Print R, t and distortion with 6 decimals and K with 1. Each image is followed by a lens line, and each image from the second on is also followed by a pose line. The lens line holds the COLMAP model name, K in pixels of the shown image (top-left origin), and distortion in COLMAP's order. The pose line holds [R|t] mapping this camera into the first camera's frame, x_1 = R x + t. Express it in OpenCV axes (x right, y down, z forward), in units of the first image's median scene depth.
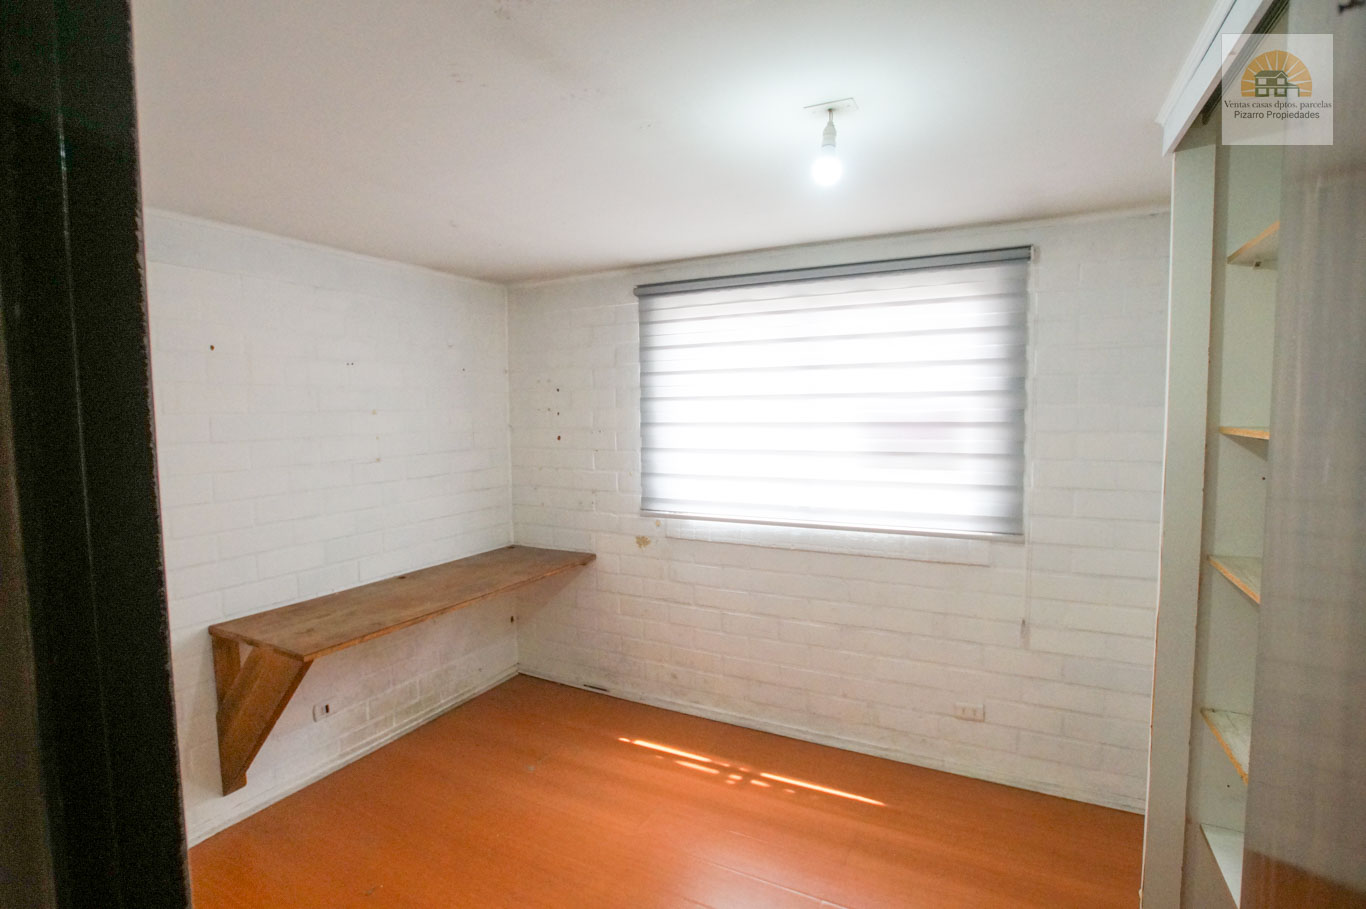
lens RADIAL K [[665.2, 0, 674.6], [0, 665.2, 457.4], [0, 0, 1]] dist [-0.069120, 0.032226]
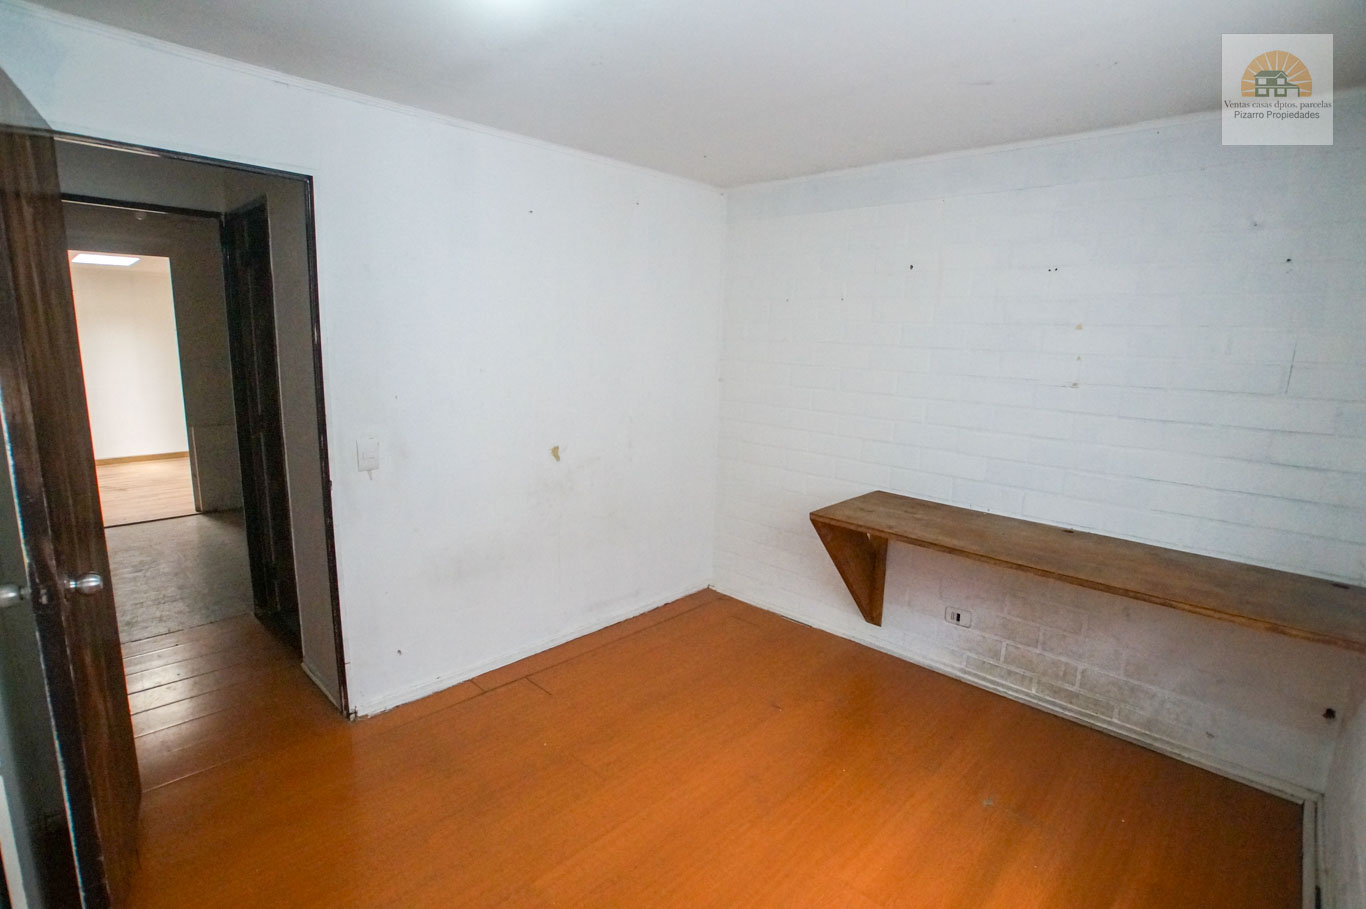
lens RADIAL K [[665.2, 0, 674.6], [0, 665.2, 457.4], [0, 0, 1]] dist [-0.069120, 0.032226]
pose [[-0.284938, 0.177121, -0.942040, 0.490084], [-0.096187, 0.972536, 0.211948, -0.033190], [0.953708, 0.151004, -0.260075, 0.749995]]
